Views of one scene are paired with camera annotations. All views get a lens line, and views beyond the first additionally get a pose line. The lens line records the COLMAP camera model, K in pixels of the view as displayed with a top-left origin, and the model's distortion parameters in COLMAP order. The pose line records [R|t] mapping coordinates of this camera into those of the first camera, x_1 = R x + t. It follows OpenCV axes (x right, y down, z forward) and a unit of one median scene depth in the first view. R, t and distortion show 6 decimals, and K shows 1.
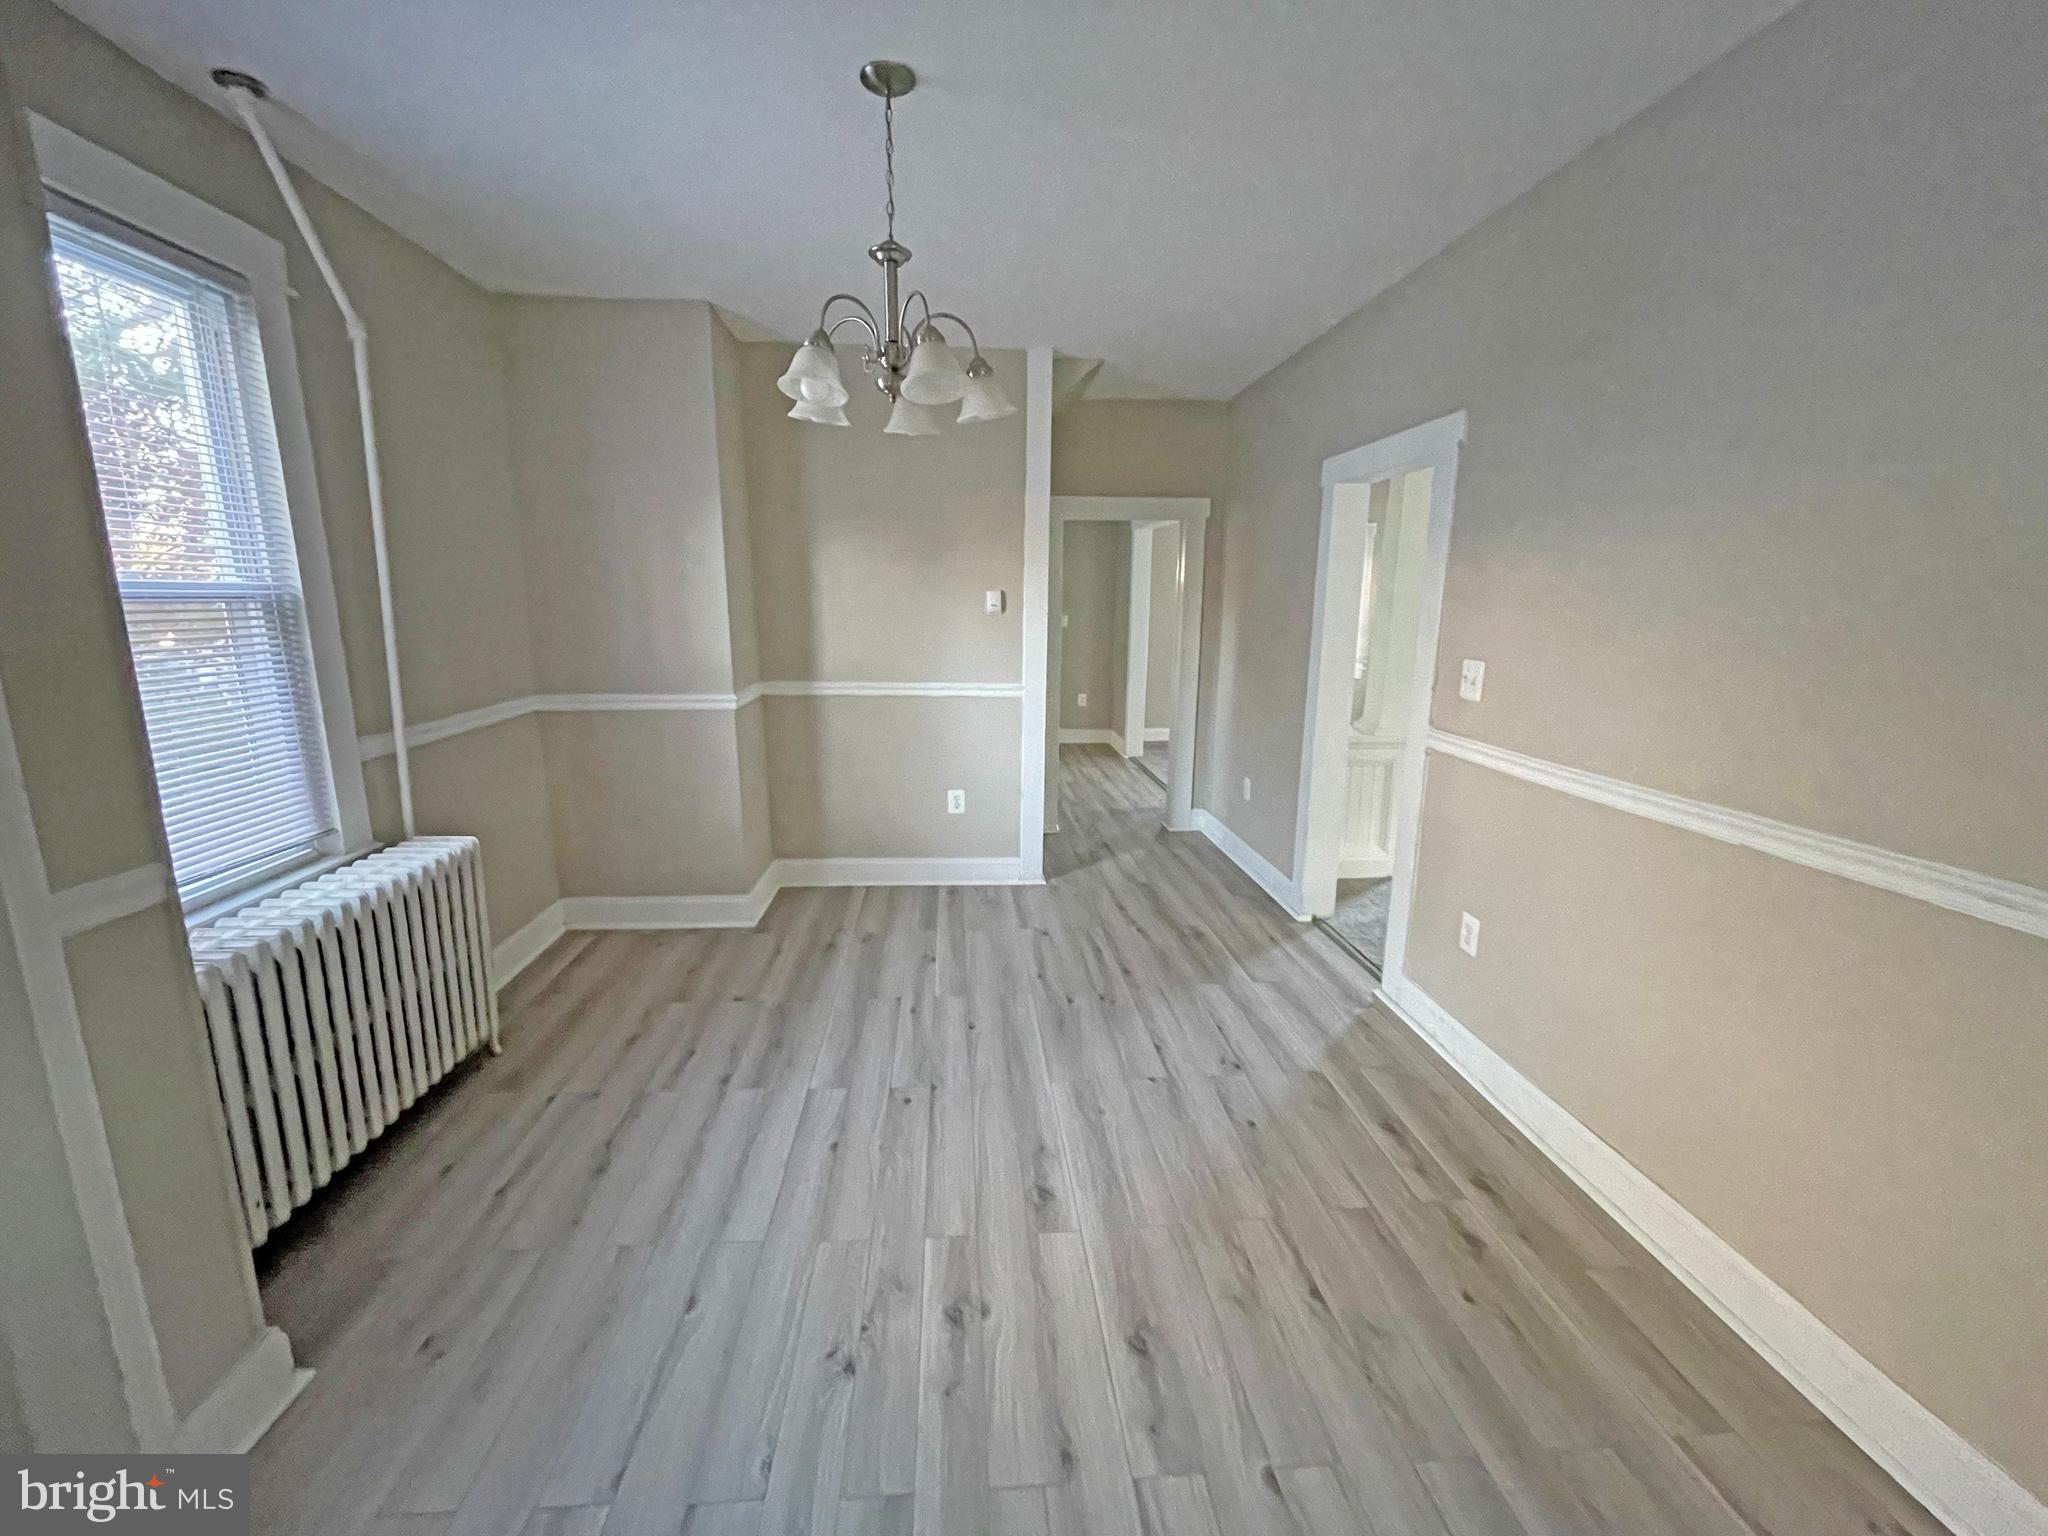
lens RADIAL K [[832.1, 0, 1009.7], [0, 832.1, 765.5], [0, 0, 1]] dist [-0.001966, -0.000035]
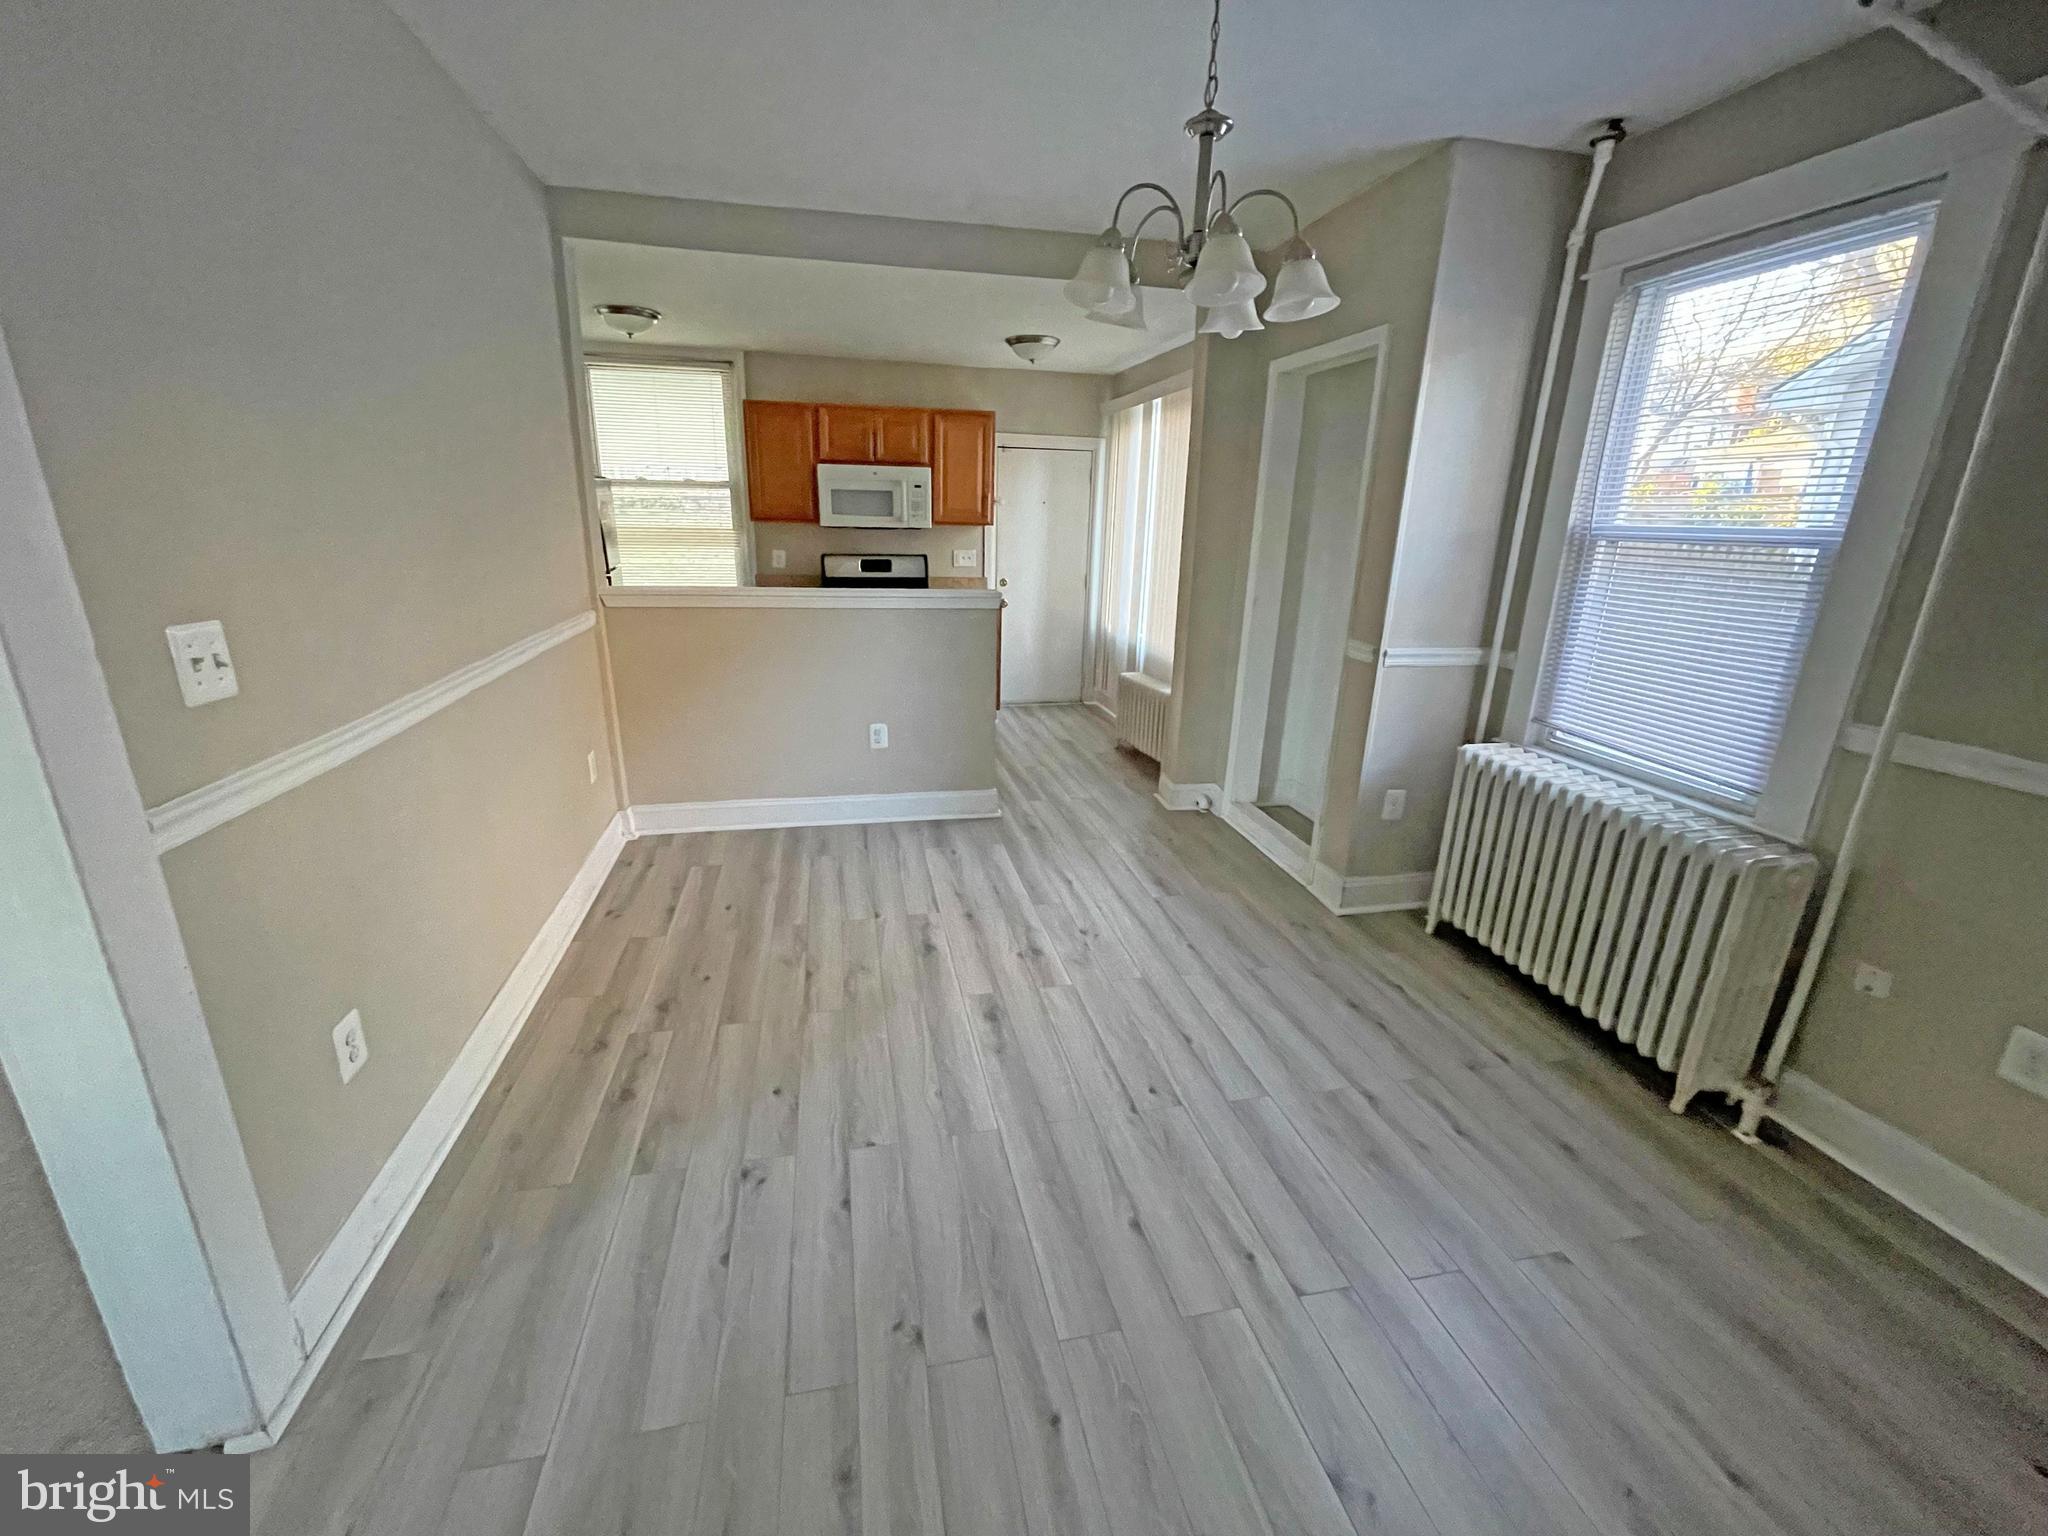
lens RADIAL K [[832.1, 0, 1018.6], [0, 832.1, 768.2], [0, 0, 1]] dist [-0.001966, -0.000035]
pose [[-0.989040, 0.013067, -0.147071, 0.156740], [-0.059228, 0.877314, 0.476249, -0.341926], [0.135250, 0.479739, -0.866924, 1.667758]]
